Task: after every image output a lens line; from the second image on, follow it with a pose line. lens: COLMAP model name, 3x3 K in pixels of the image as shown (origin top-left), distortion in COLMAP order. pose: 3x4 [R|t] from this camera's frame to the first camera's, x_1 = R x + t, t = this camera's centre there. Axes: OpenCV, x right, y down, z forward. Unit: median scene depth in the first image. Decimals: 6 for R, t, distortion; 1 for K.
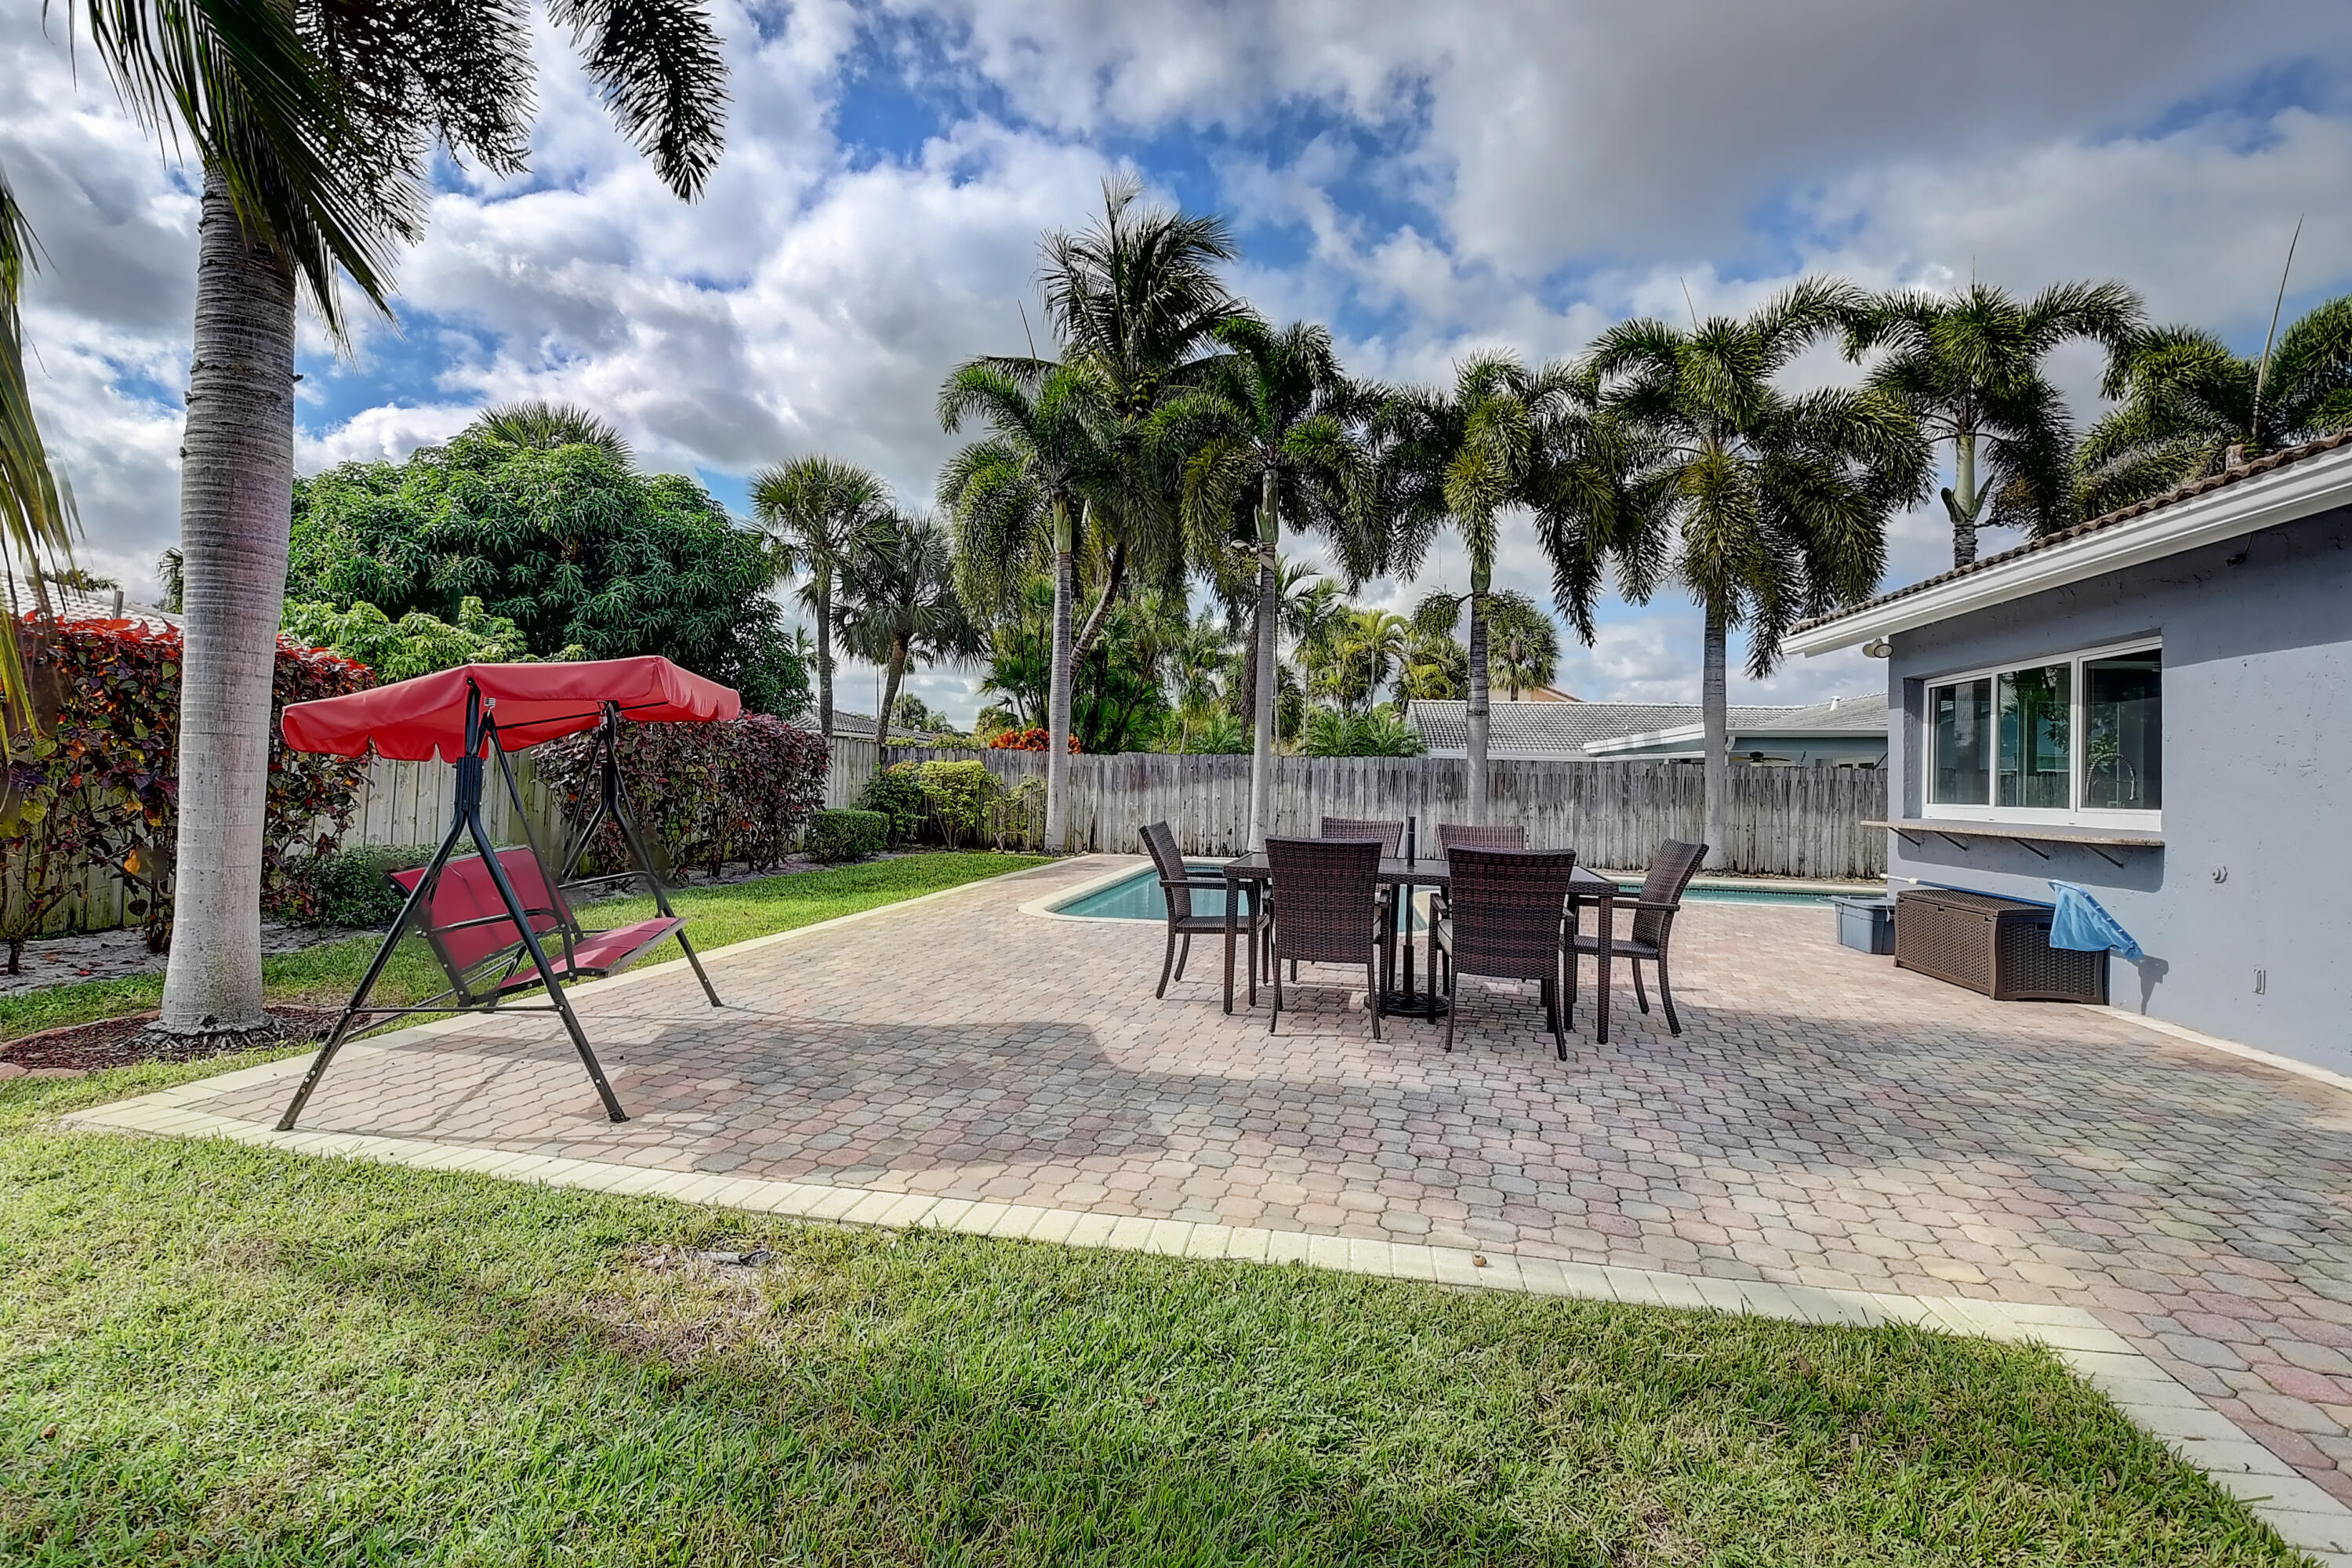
lens RADIAL K [[1035.8, 0, 1167.9], [0, 1035.8, 759.6], [0, 0, 1]] dist [0.015657, -0.027377]
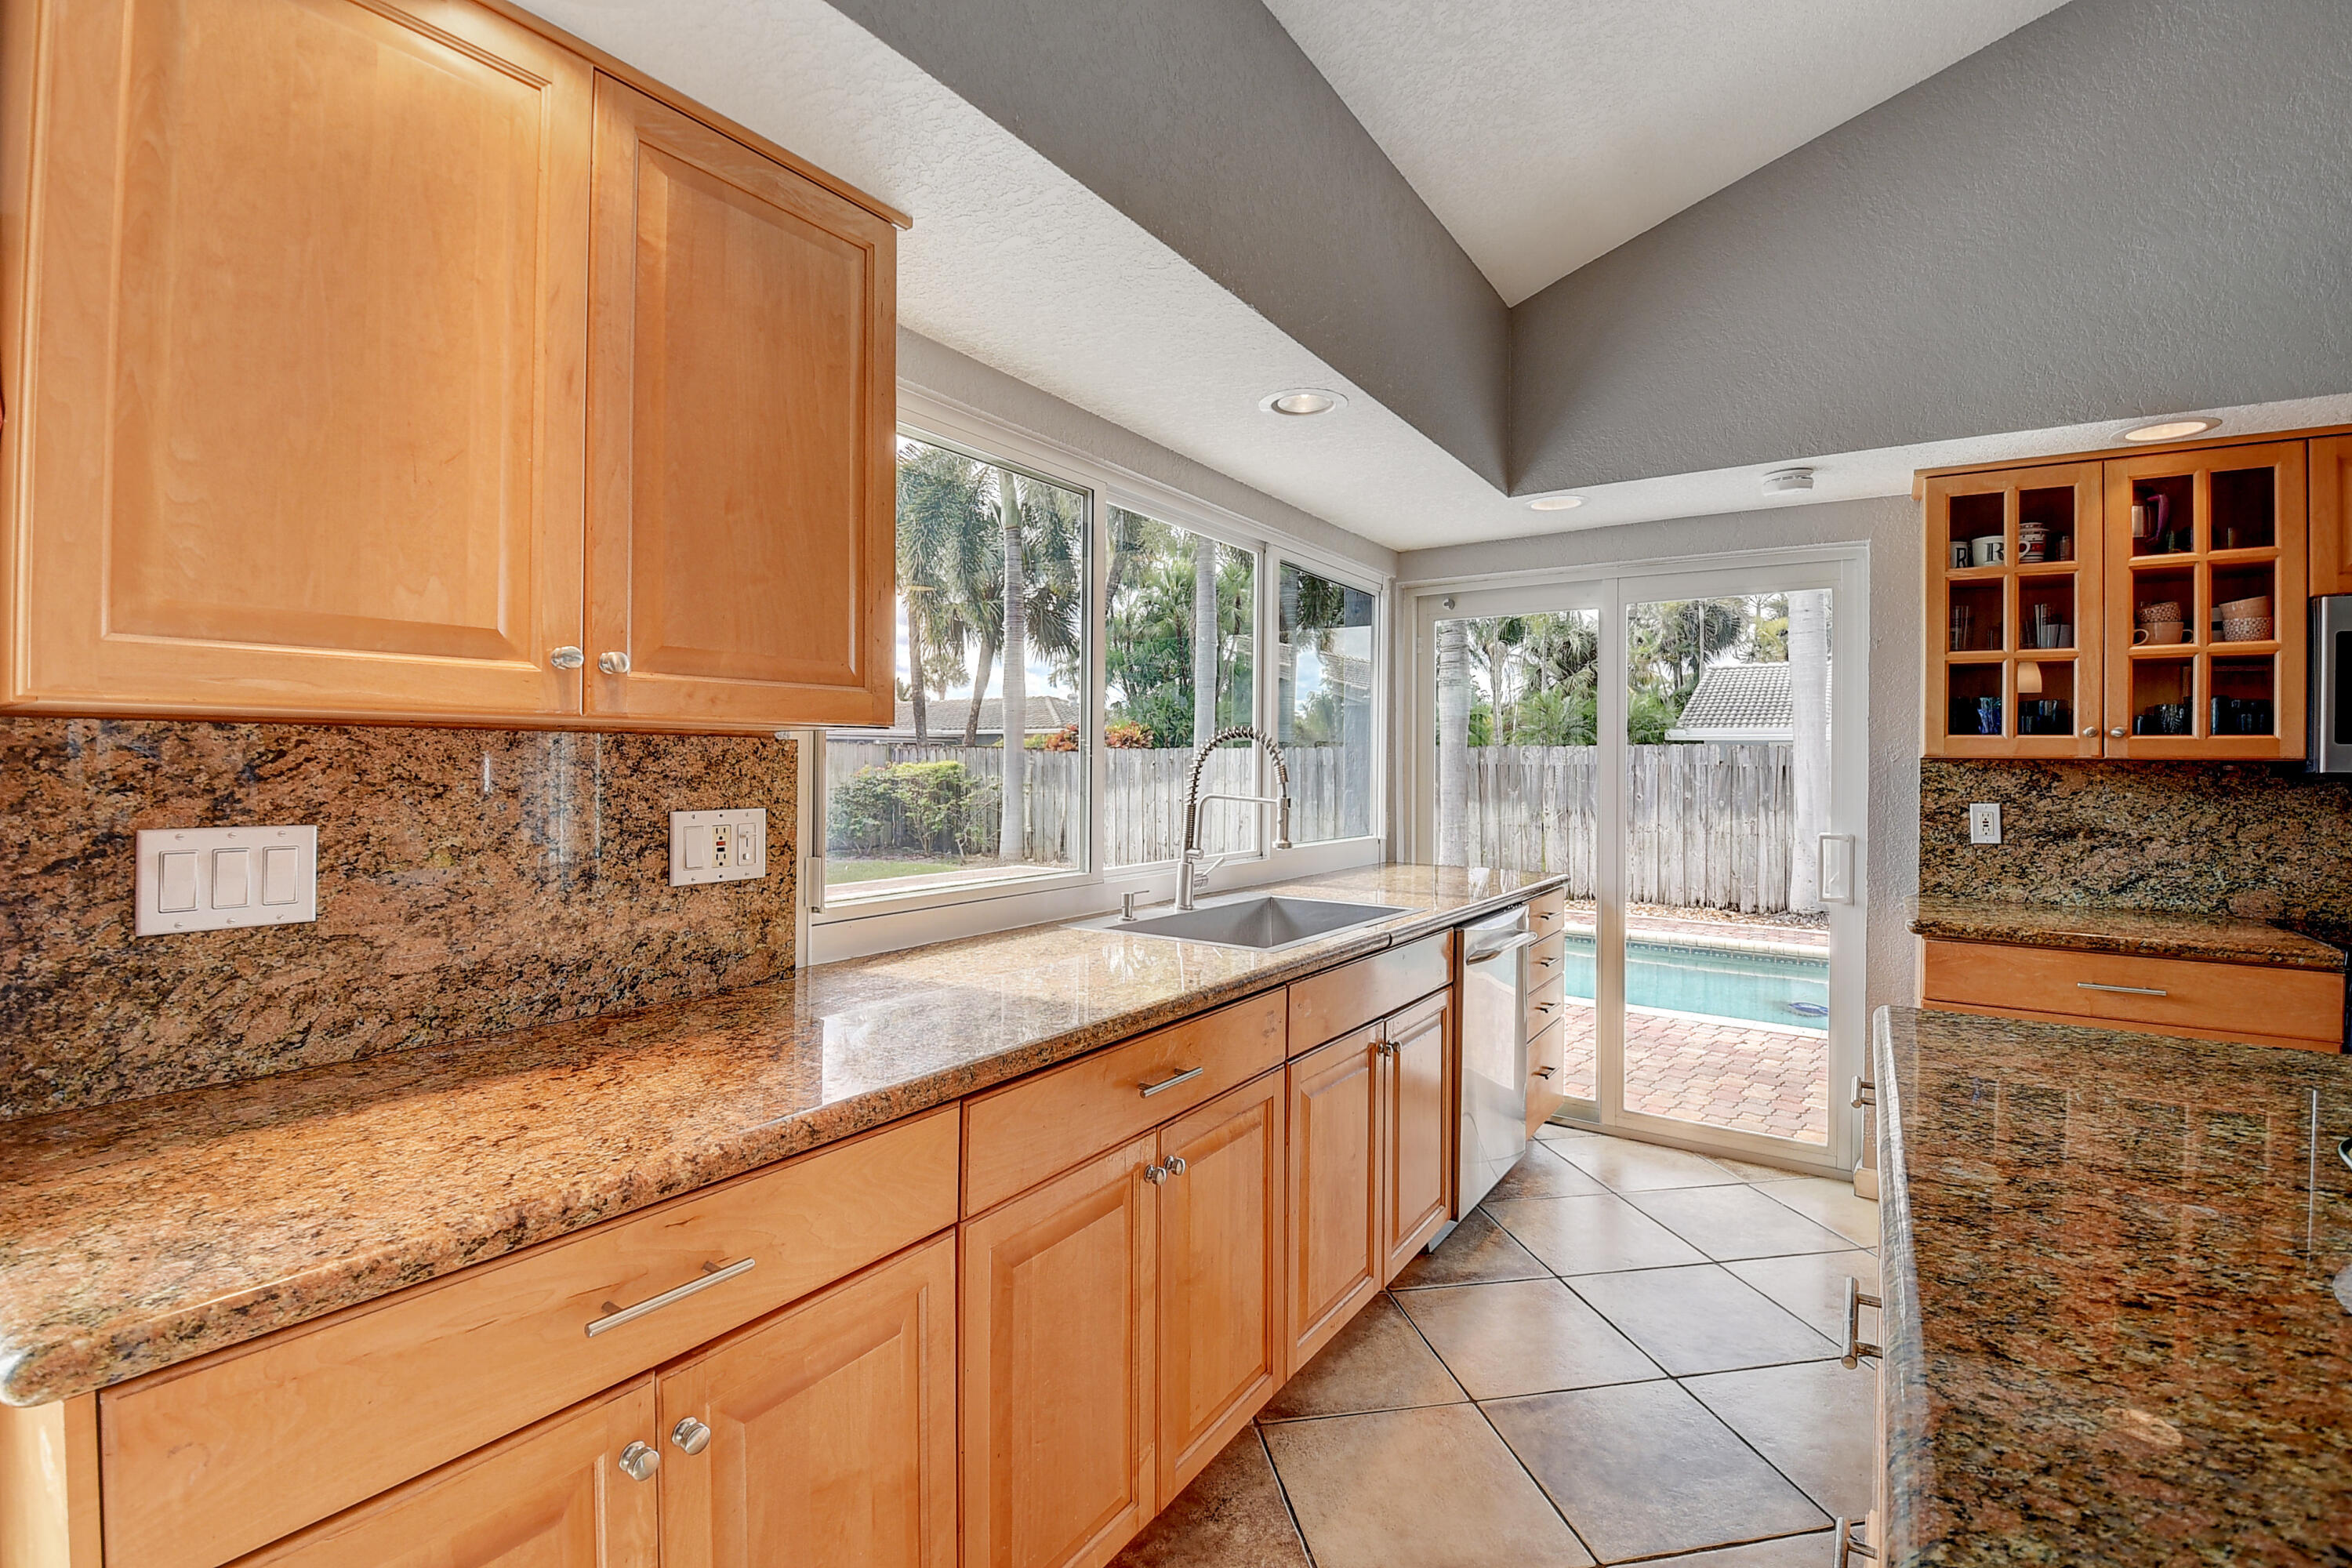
lens RADIAL K [[1035.8, 0, 1167.9], [0, 1035.8, 759.6], [0, 0, 1]] dist [0.015657, -0.027377]
pose [[0.903278, -0.022471, -0.428467, 0.419992], [0.026191, 0.999653, 0.002789, 0.001265], [0.428256, -0.013741, 0.903553, 0.251358]]
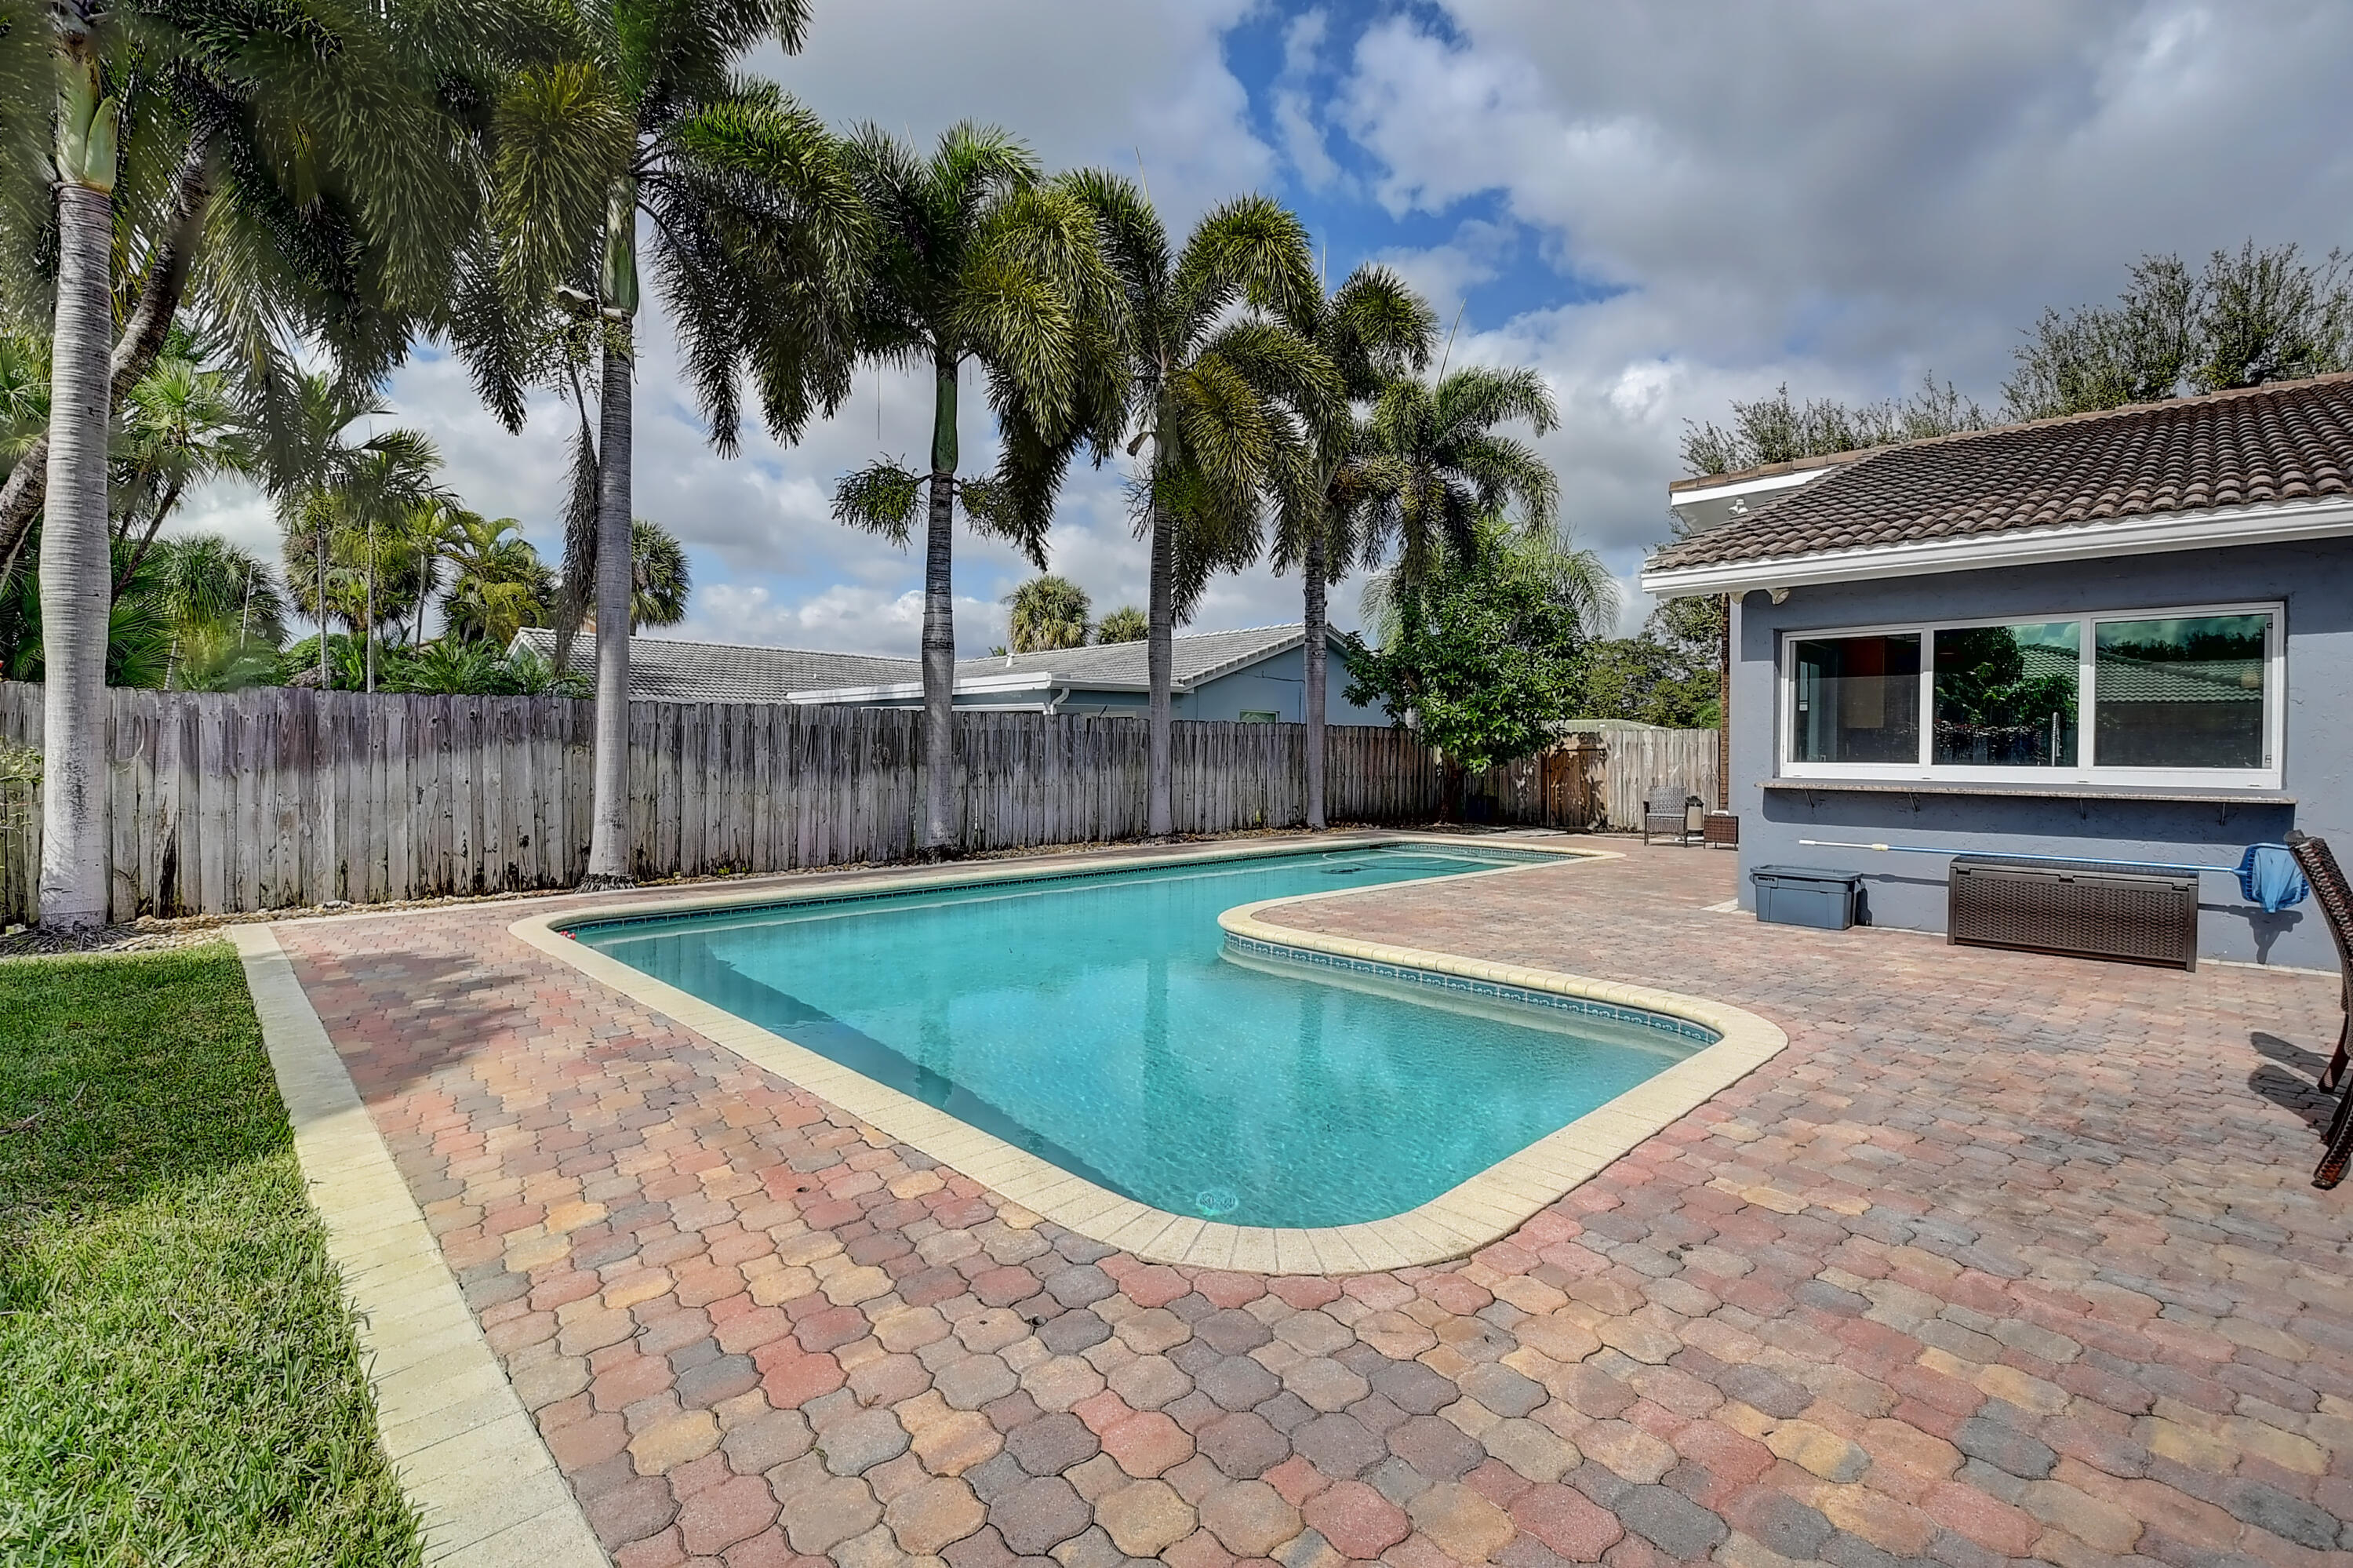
lens RADIAL K [[1036.3, 0, 1168.4], [0, 1036.3, 759.6], [0, 0, 1]] dist [0.015657, -0.027377]
pose [[0.588408, -0.029946, 0.808009, -0.183235], [-0.008600, 0.999026, 0.043288, 0.001692], [-0.808518, -0.032420, 0.587578, 0.441279]]
